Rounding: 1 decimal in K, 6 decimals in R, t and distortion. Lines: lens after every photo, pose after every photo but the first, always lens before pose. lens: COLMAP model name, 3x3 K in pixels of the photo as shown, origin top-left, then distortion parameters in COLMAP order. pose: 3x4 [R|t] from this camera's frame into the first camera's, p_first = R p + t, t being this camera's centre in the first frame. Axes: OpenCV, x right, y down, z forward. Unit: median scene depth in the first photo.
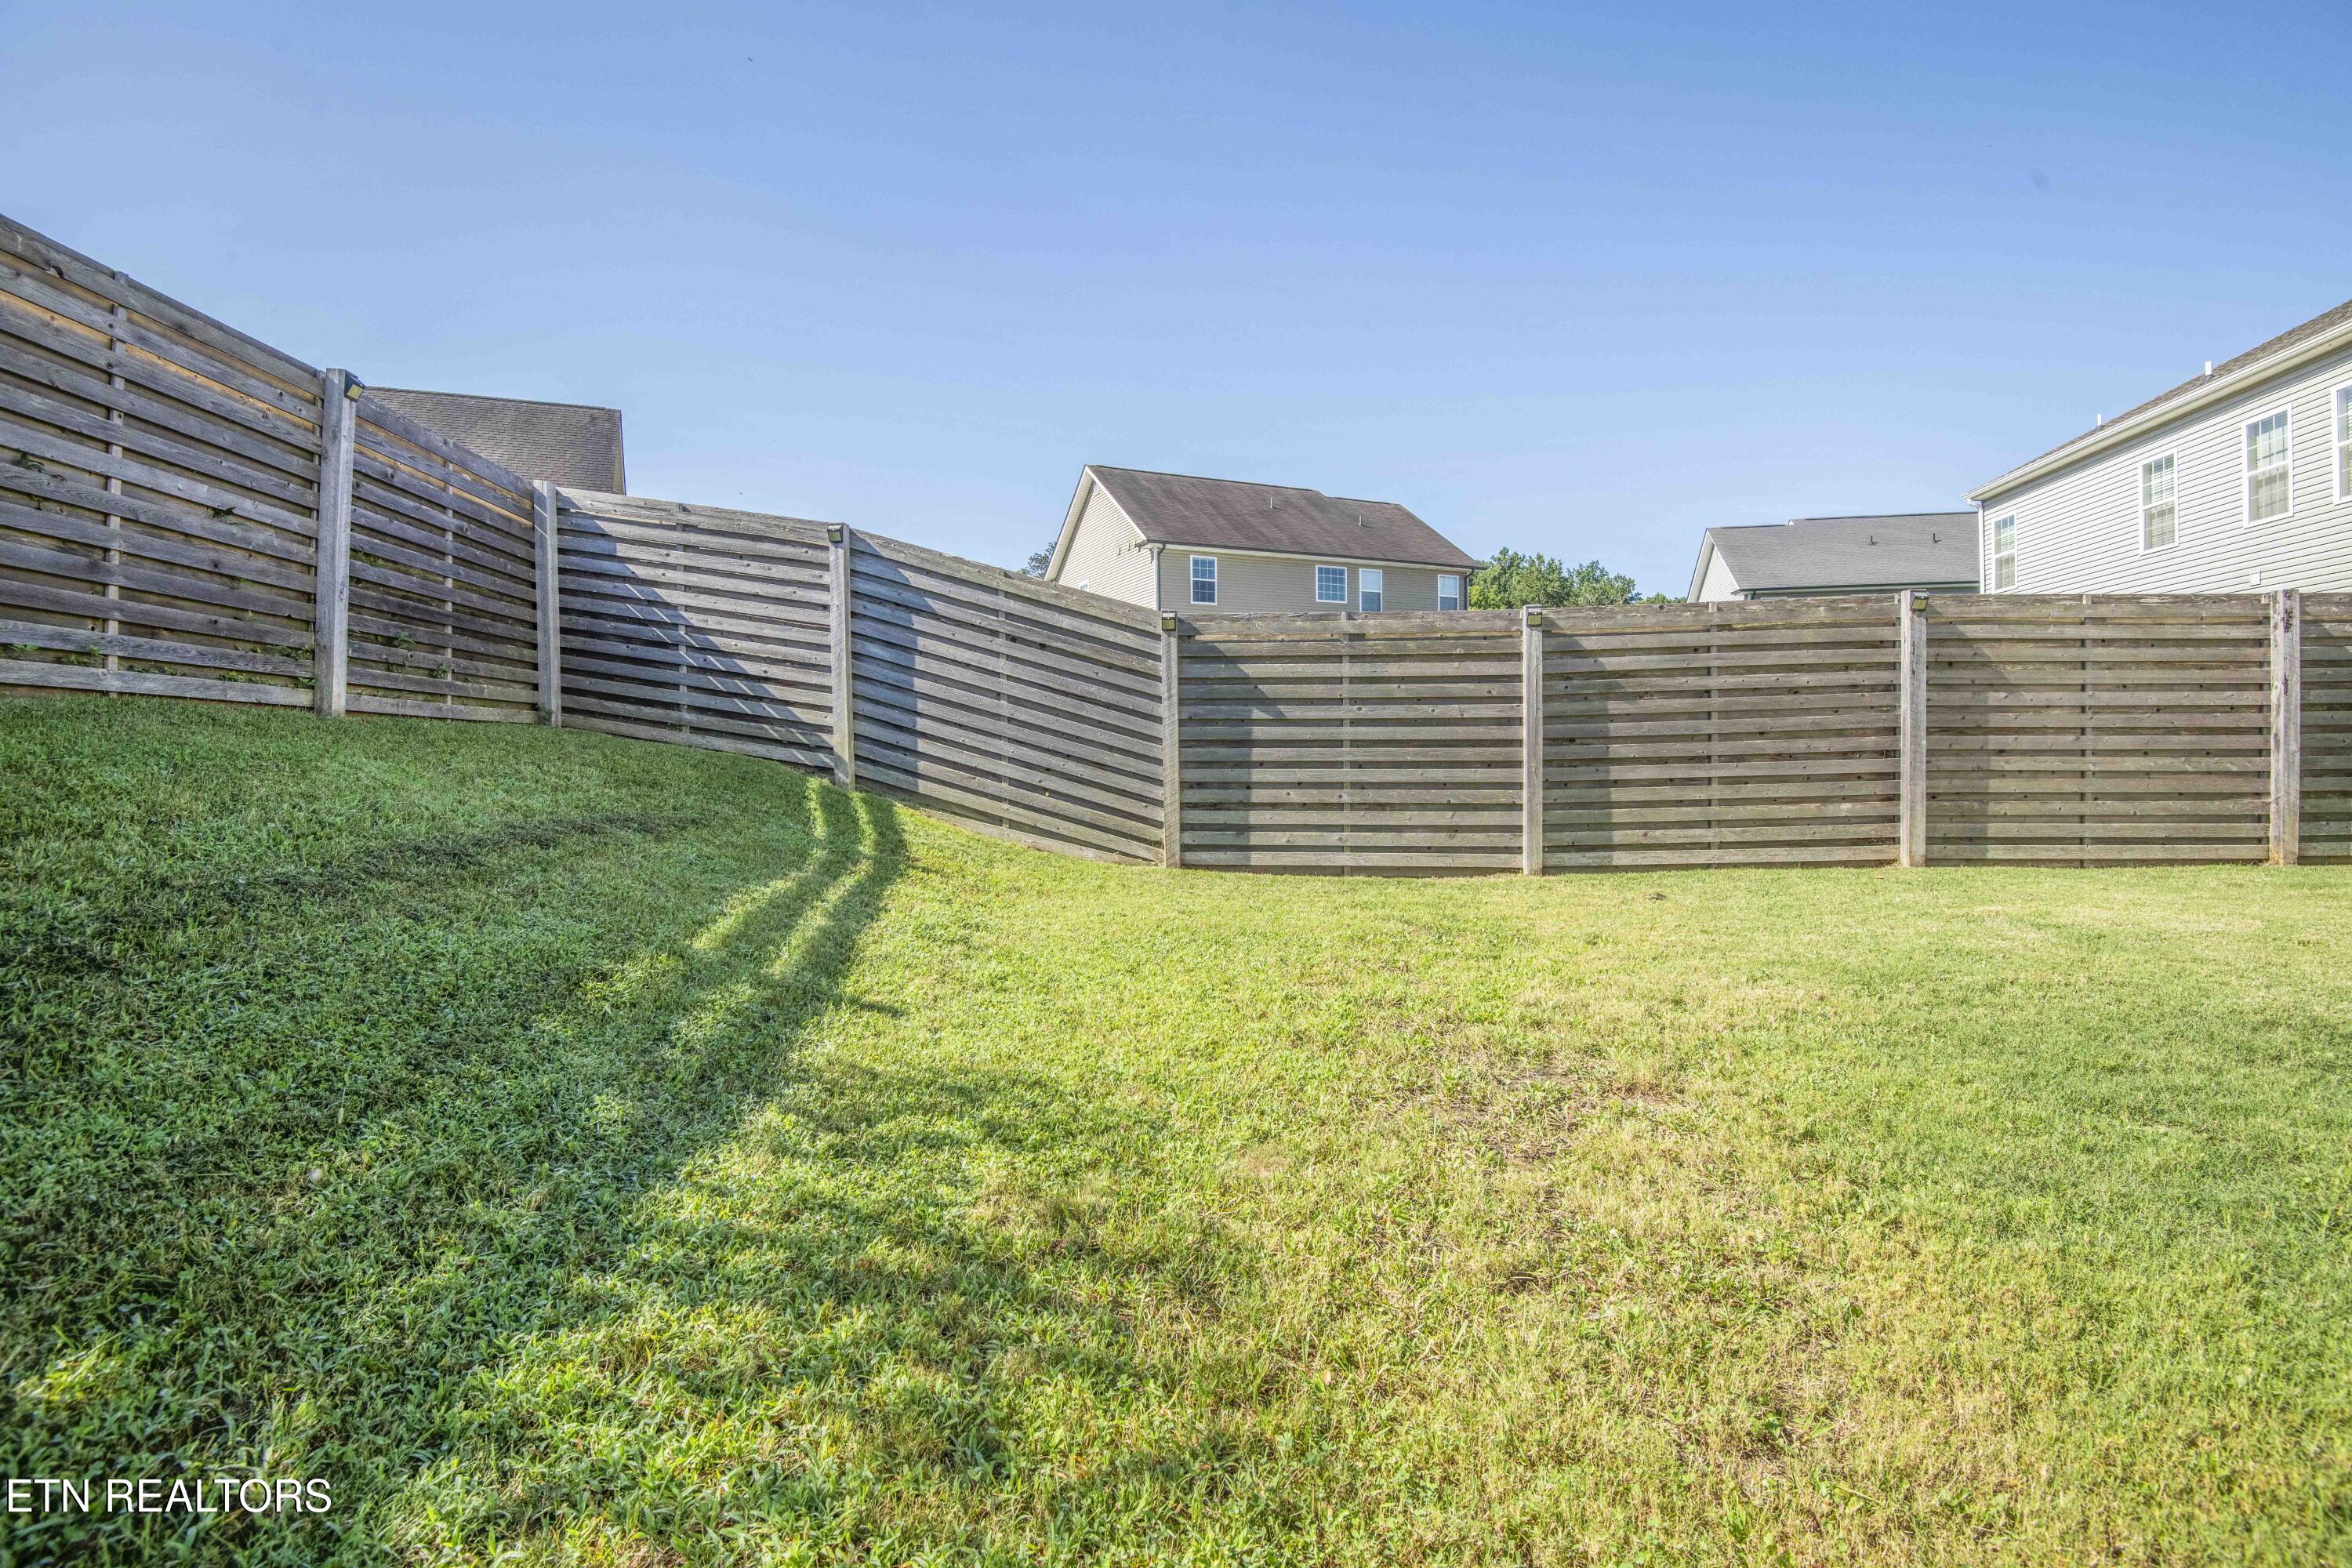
lens RADIAL K [[1086.5, 0, 1182.3], [0, 1086.5, 775.3], [0, 0, 1]] dist [-0.023926, -0.012452]
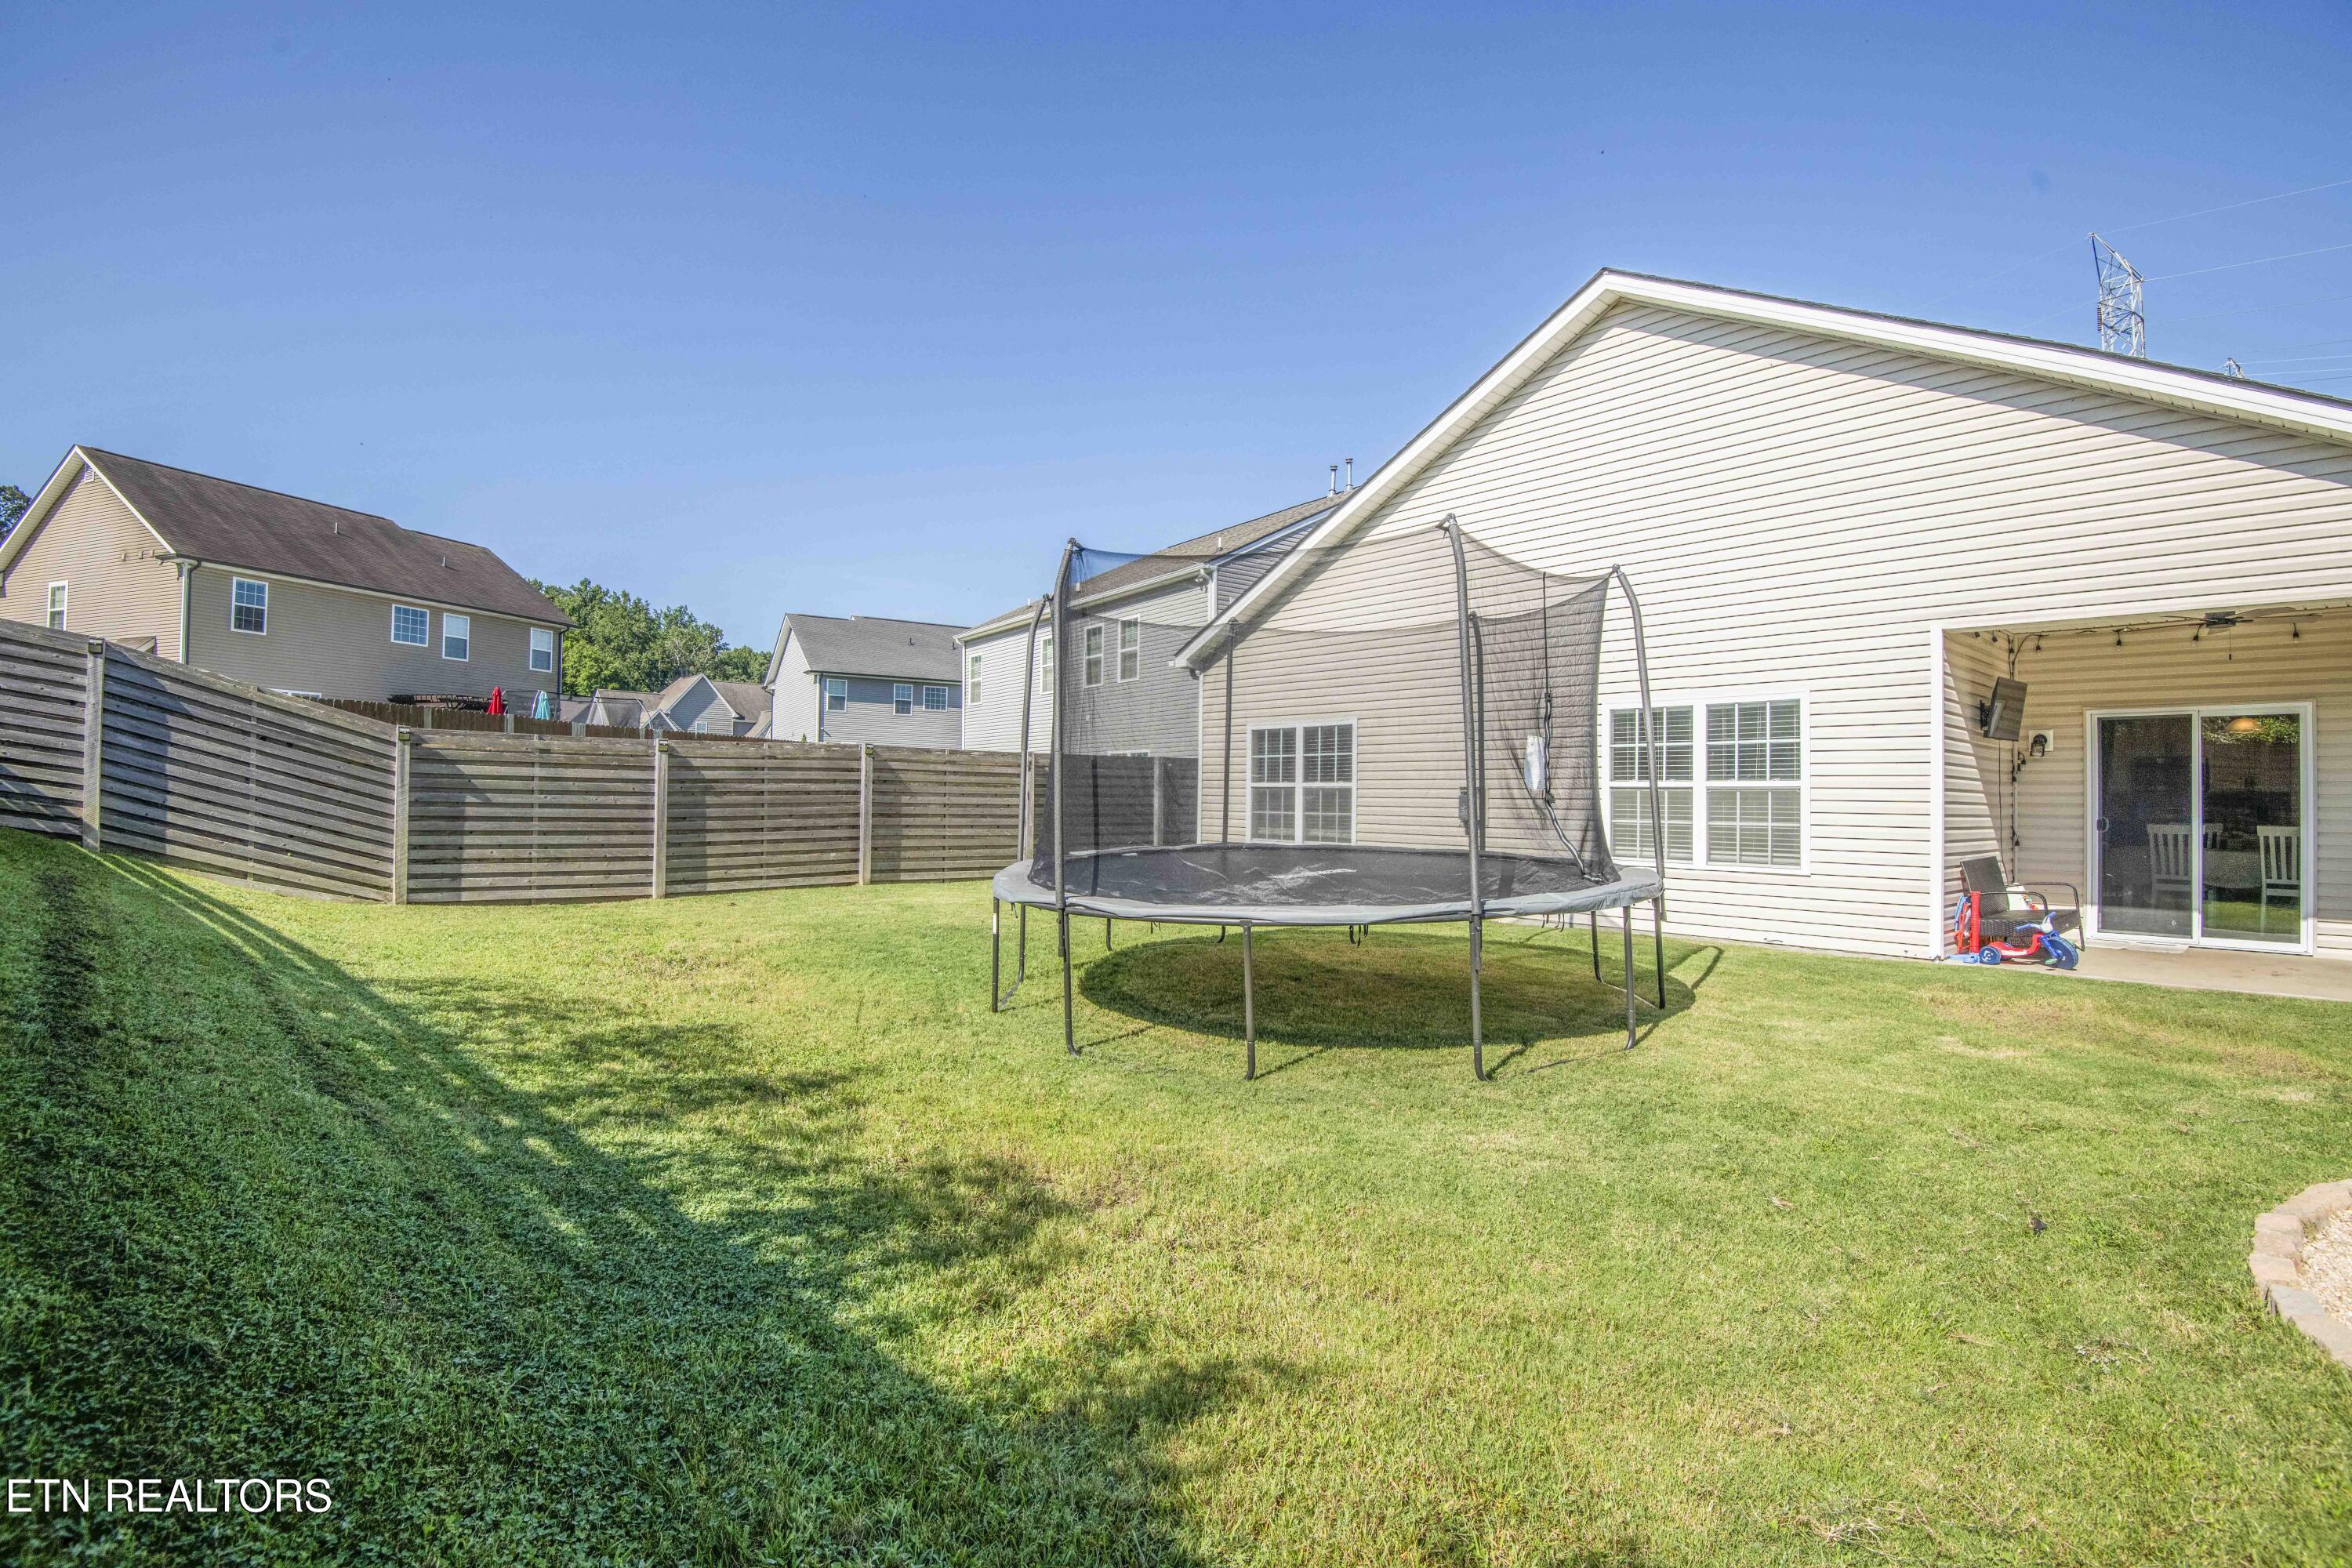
lens RADIAL K [[1086.5, 0, 1188.1], [0, 1086.5, 780.8], [0, 0, 1]] dist [-0.023926, -0.012452]
pose [[0.692330, 0.030988, 0.720915, -0.317224], [-0.005152, 0.999264, -0.038004, -0.030982], [-0.721562, 0.022597, 0.691981, -0.747552]]
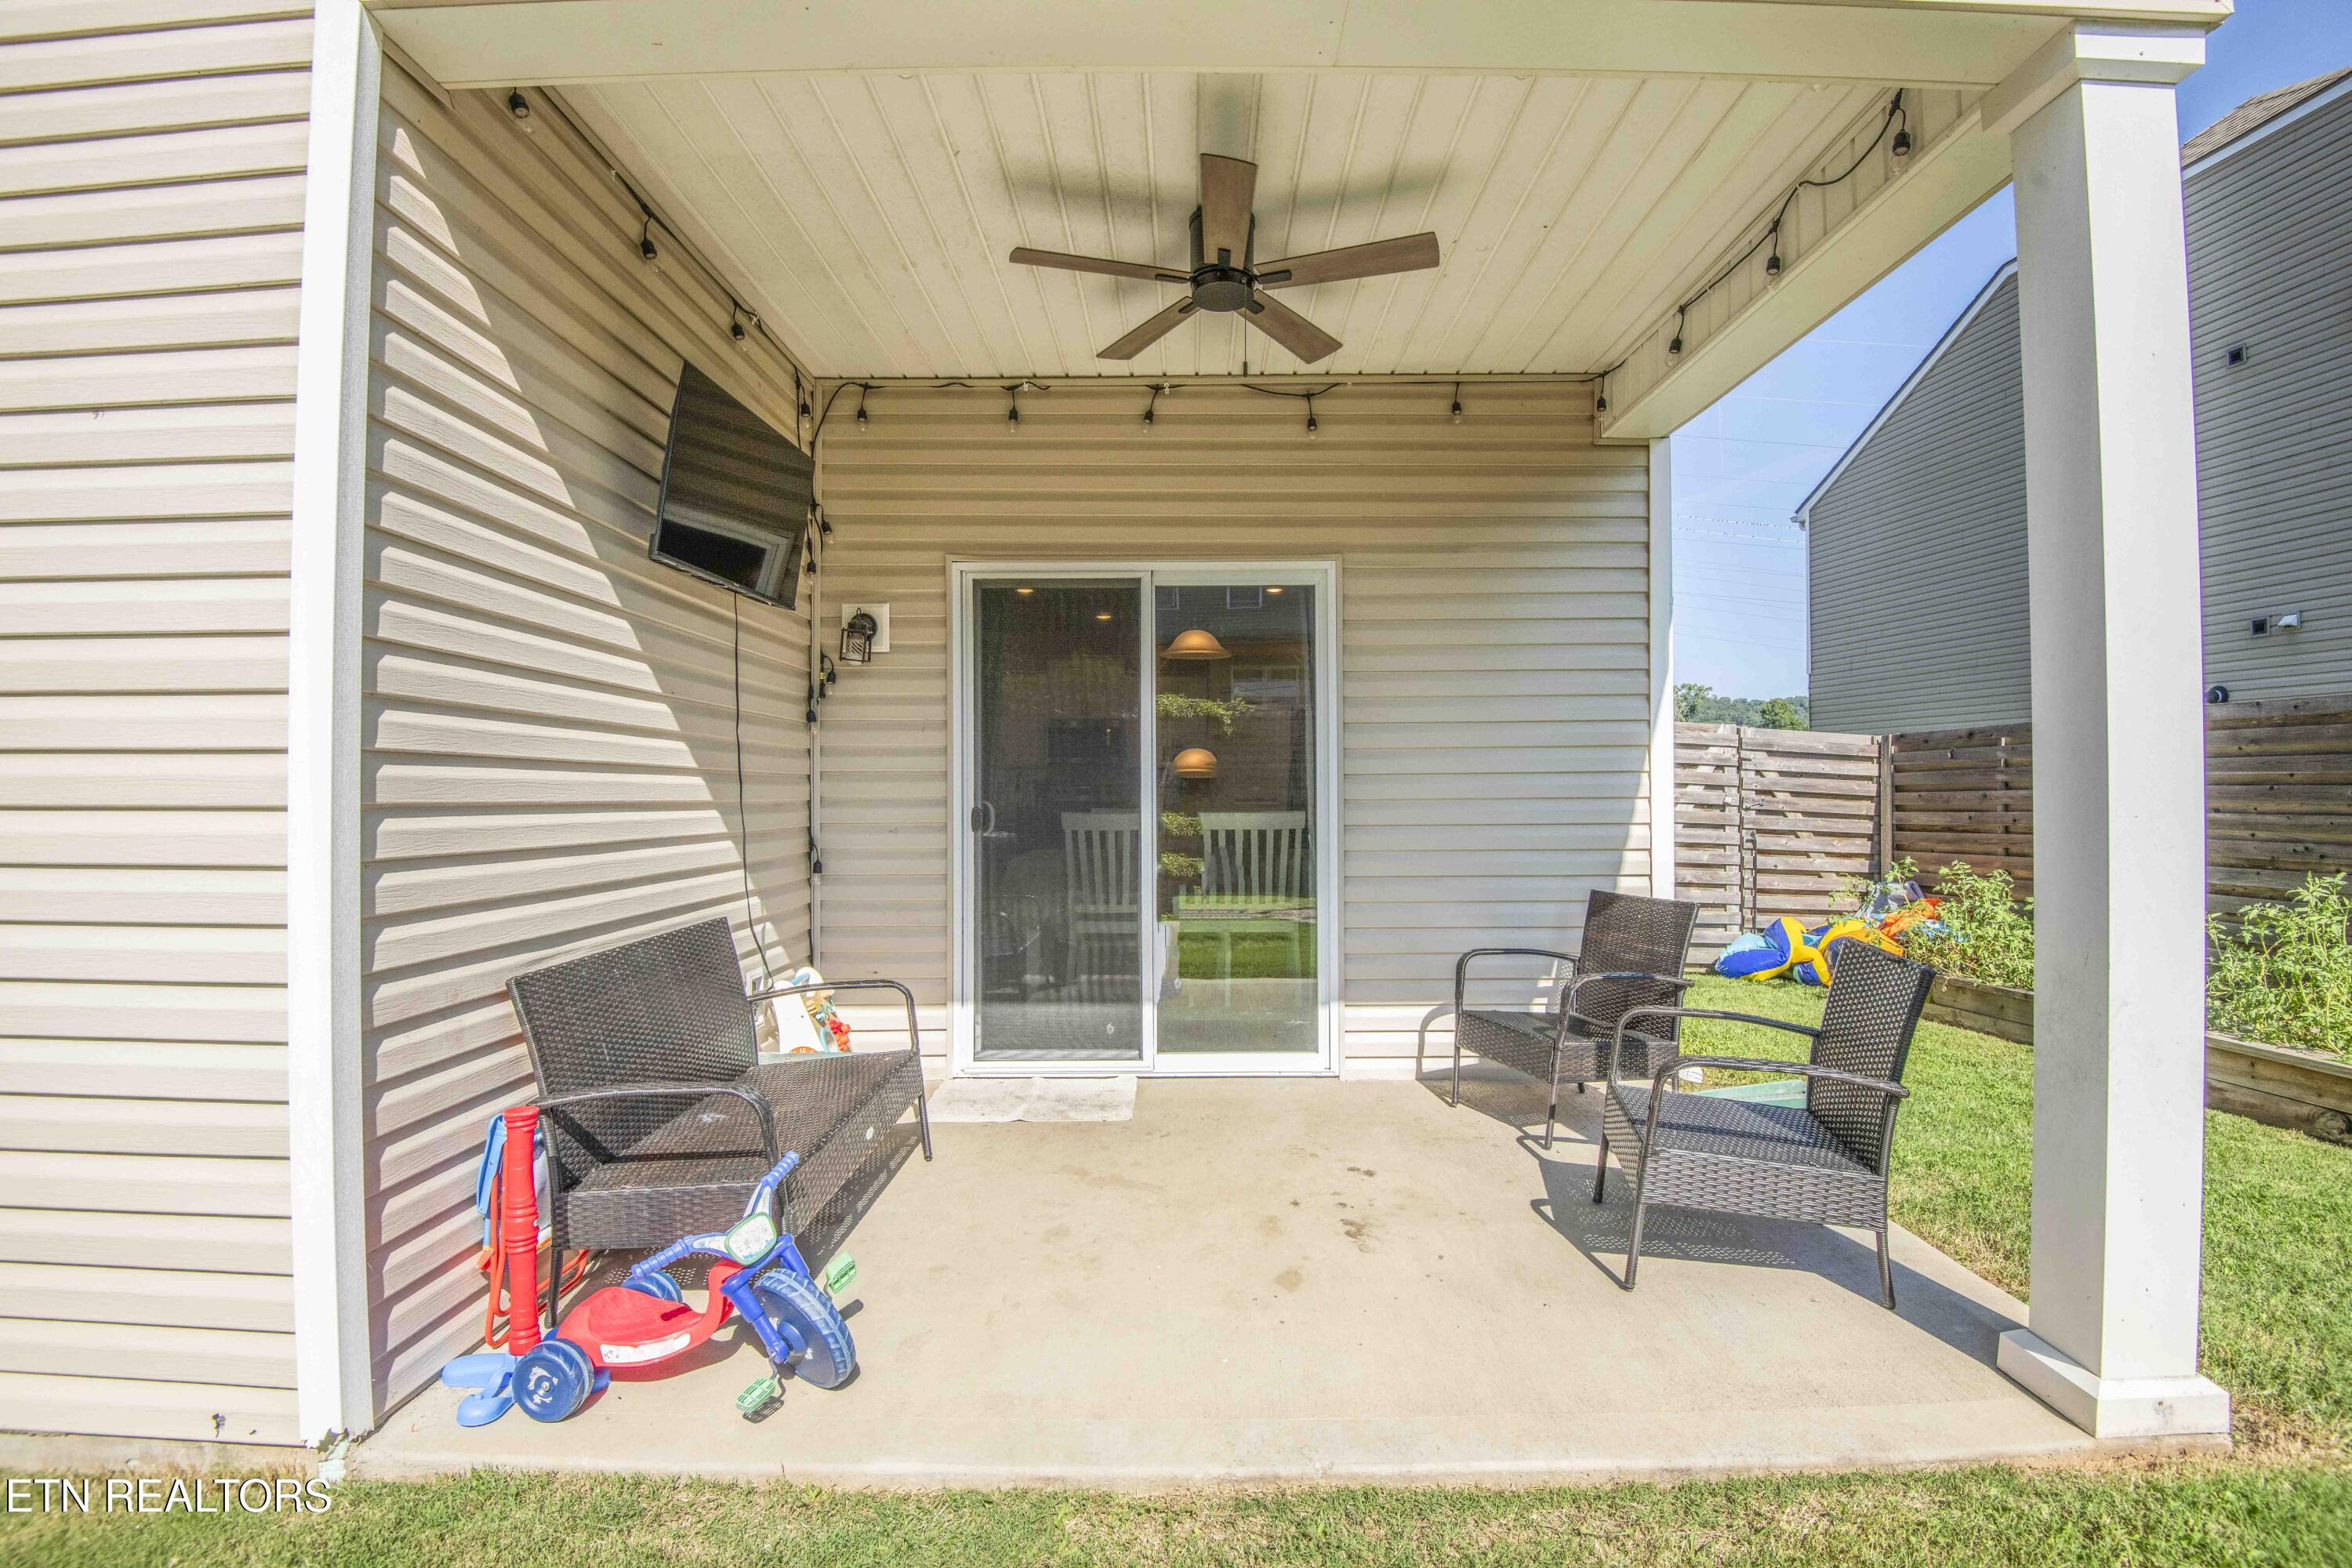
lens RADIAL K [[1086.5, 0, 1185.3], [0, 1086.5, 777.4], [0, 0, 1]] dist [-0.023926, -0.012452]
pose [[-0.082447, 0.024916, 0.996284, 0.780407], [0.024007, 0.999447, -0.023008, -0.038732], [-0.996306, 0.022020, -0.083000, -0.719023]]
